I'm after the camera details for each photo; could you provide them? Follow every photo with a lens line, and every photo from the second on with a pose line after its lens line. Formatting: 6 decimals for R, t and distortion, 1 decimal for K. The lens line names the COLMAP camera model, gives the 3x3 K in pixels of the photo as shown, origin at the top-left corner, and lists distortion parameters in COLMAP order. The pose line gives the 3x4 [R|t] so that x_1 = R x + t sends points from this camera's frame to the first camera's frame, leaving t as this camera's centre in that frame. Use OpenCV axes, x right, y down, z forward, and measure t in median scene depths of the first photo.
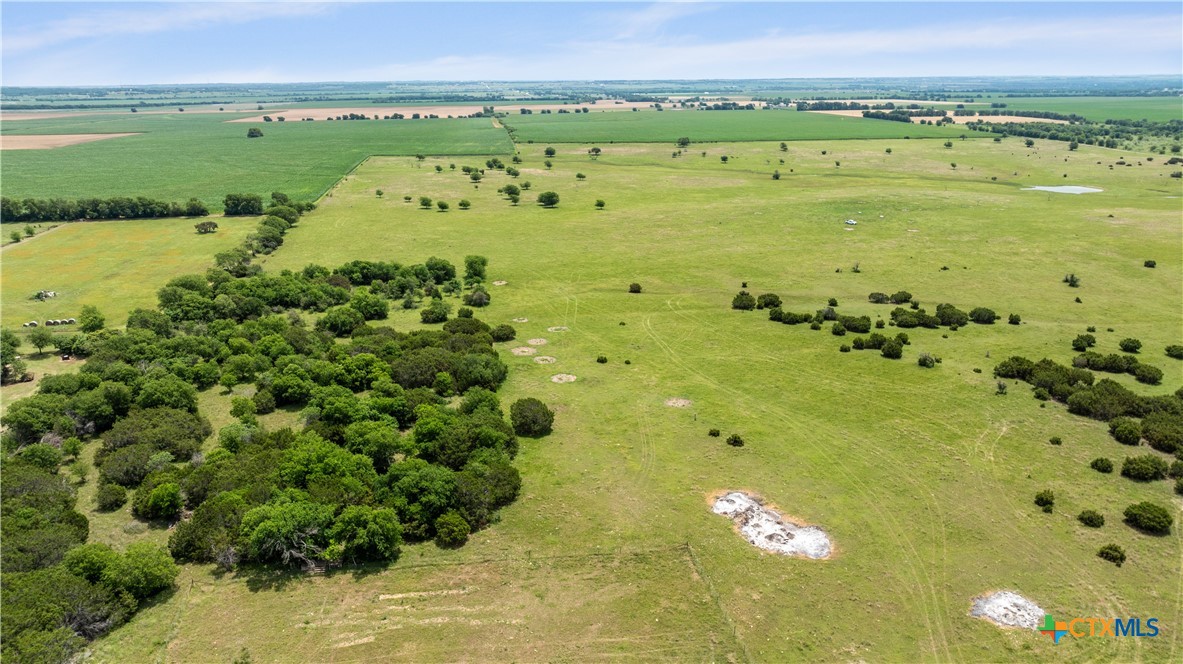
lens RADIAL K [[828.5, 0, 593.1], [0, 828.5, 335.8], [0, 0, 1]] dist [-0.033635, 0.037231]
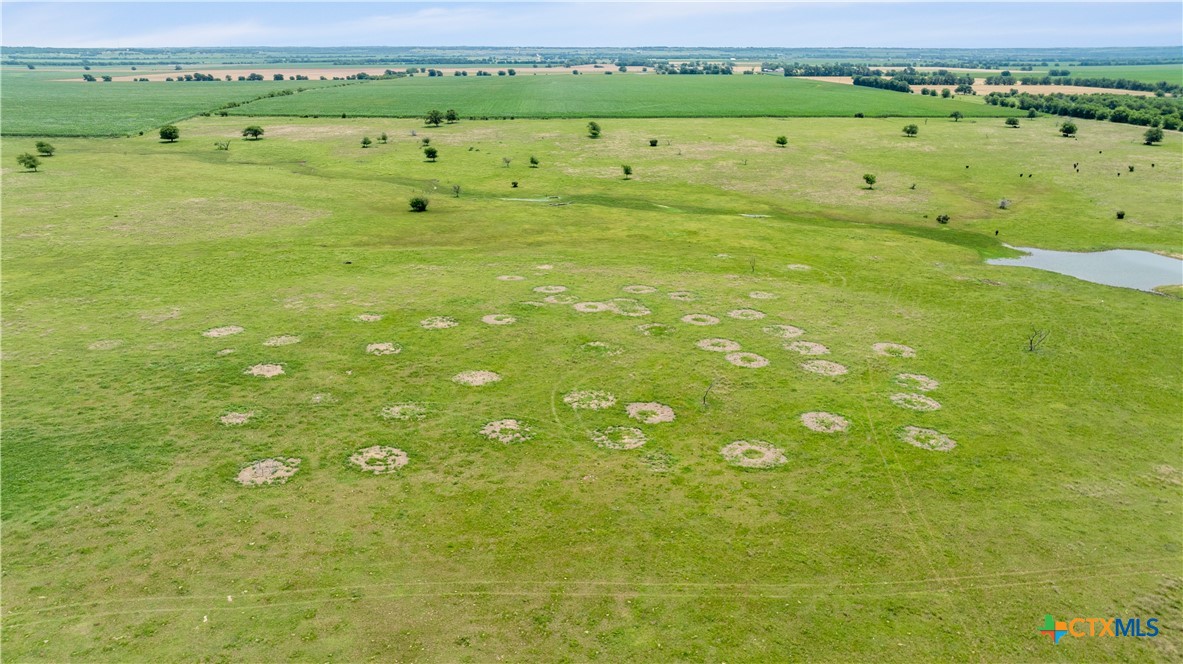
lens RADIAL K [[828.5, 0, 587.0], [0, 828.5, 331.6], [0, 0, 1]] dist [-0.033635, 0.037231]
pose [[0.996738, 0.034687, -0.072869, 0.248760], [-0.032501, 0.998992, 0.030970, -0.103587], [0.073870, -0.028501, 0.996861, 0.416372]]
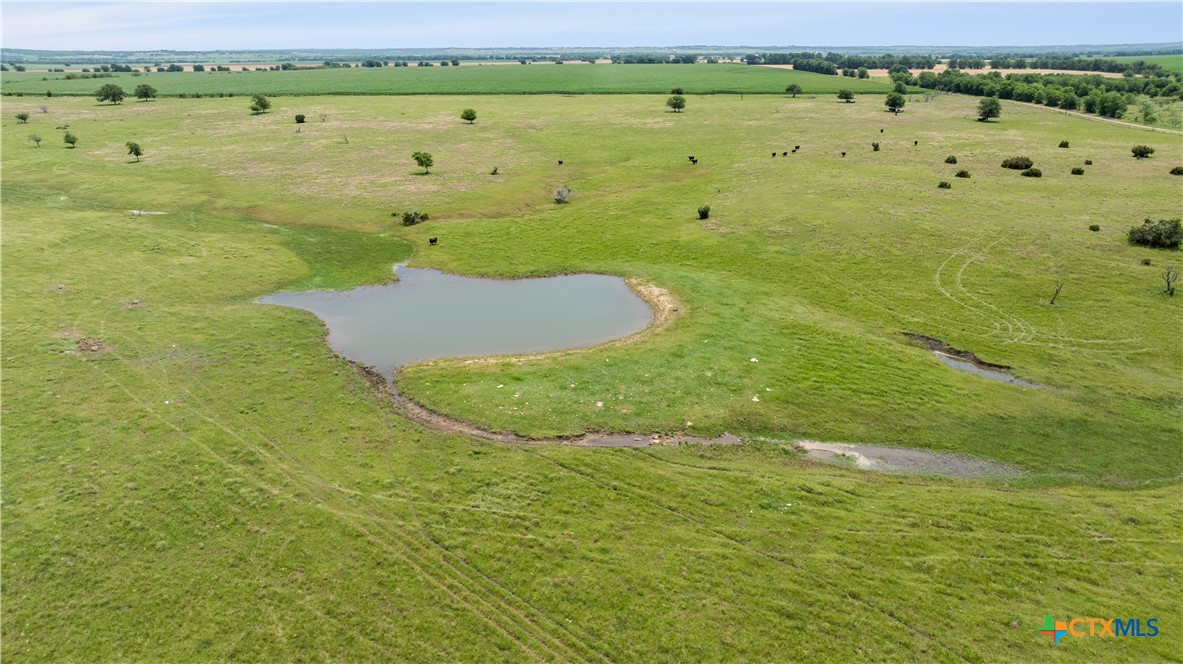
lens RADIAL K [[828.5, 0, 588.5], [0, 828.5, 330.1], [0, 0, 1]] dist [-0.033635, 0.037231]
pose [[0.989520, 0.048373, -0.136053, 0.426207], [-0.044688, 0.998550, 0.030016, -0.121533], [0.137307, -0.023622, 0.990247, 0.547493]]
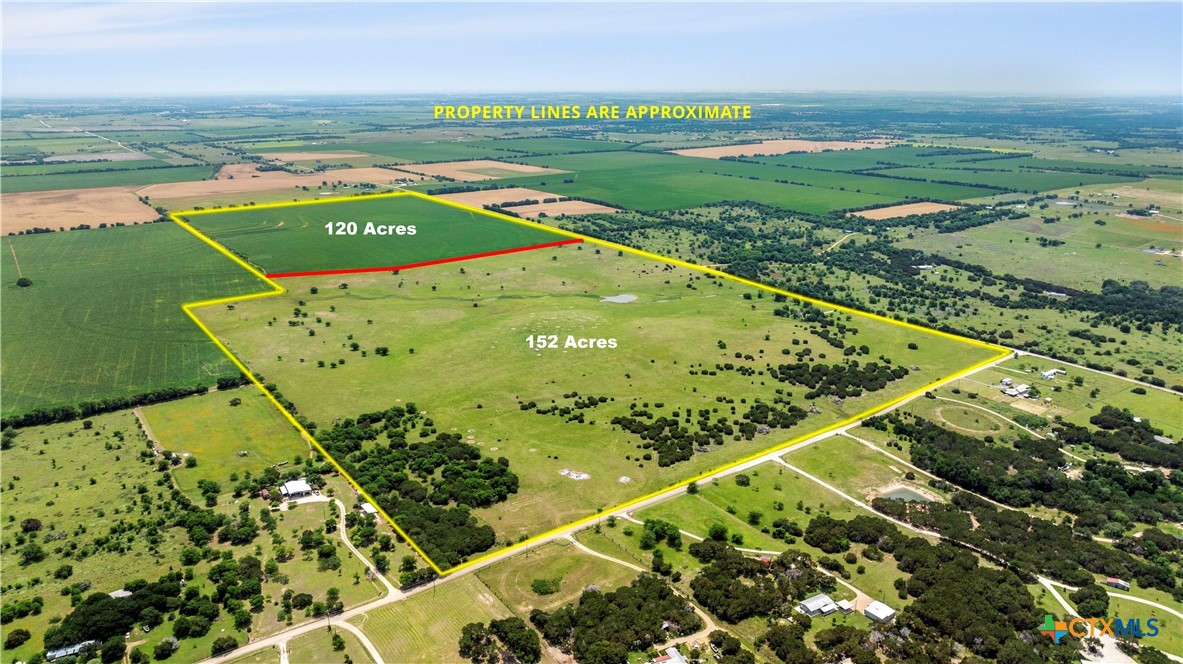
lens RADIAL K [[828.5, 0, 594.0], [0, 828.5, 331.0], [0, 0, 1]] dist [-0.033635, 0.037231]
pose [[0.882405, -0.126687, 0.453114, -0.263340], [0.133172, 0.990935, 0.017716, -0.098411], [-0.451250, 0.044710, 0.891277, -0.497822]]
